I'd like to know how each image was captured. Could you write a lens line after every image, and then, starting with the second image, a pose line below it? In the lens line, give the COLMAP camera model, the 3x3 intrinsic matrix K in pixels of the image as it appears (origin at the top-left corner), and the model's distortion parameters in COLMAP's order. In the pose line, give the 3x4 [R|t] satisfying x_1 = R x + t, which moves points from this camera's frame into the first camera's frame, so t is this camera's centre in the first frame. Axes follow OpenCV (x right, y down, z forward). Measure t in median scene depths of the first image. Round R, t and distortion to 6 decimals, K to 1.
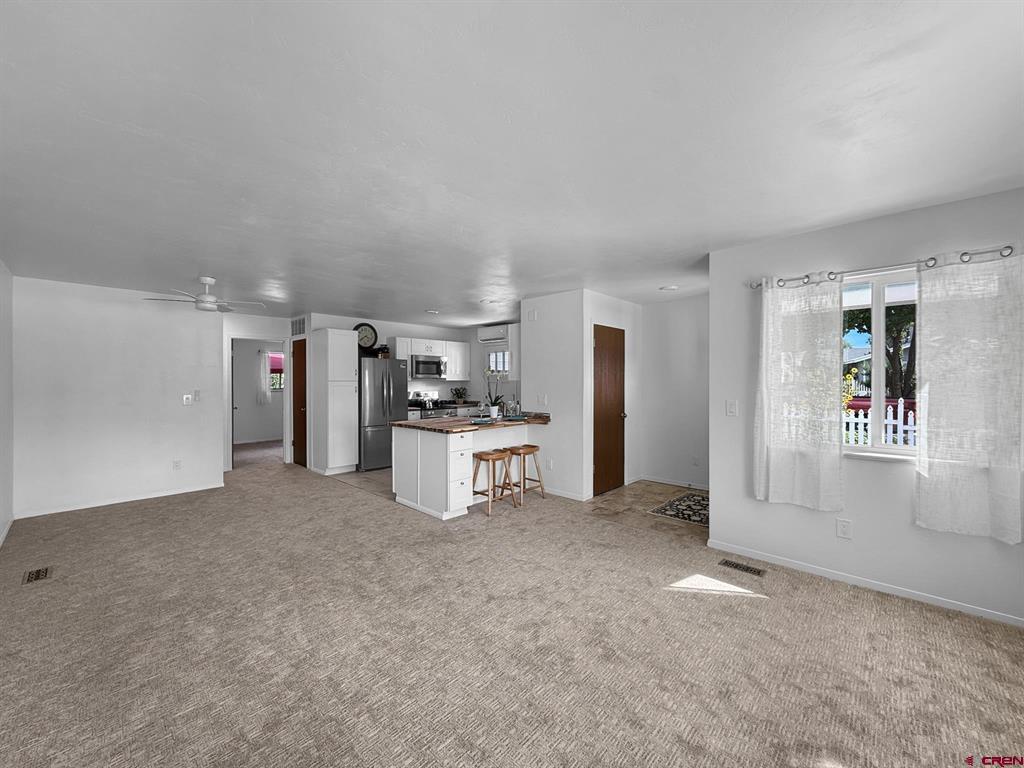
lens RADIAL K [[407.7, 0, 501.7], [0, 407.7, 383.0], [0, 0, 1]] dist [0.000193, 0.000367]
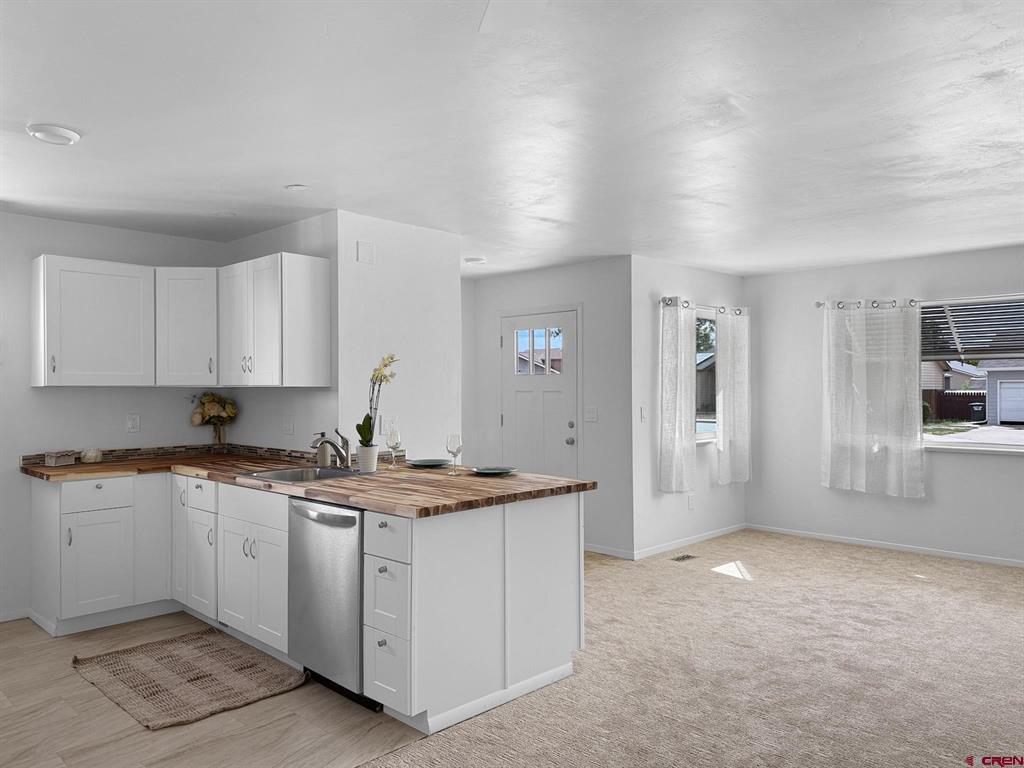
lens RADIAL K [[717.5, 0, 522.9], [0, 717.5, 387.4], [0, 0, 1]] dist [0.083759, -0.126010]
pose [[0.004310, 0.004439, 0.999981, -0.858770], [0.011035, 0.999929, -0.004486, -0.000478], [-0.999930, 0.011054, 0.004261, 0.896162]]
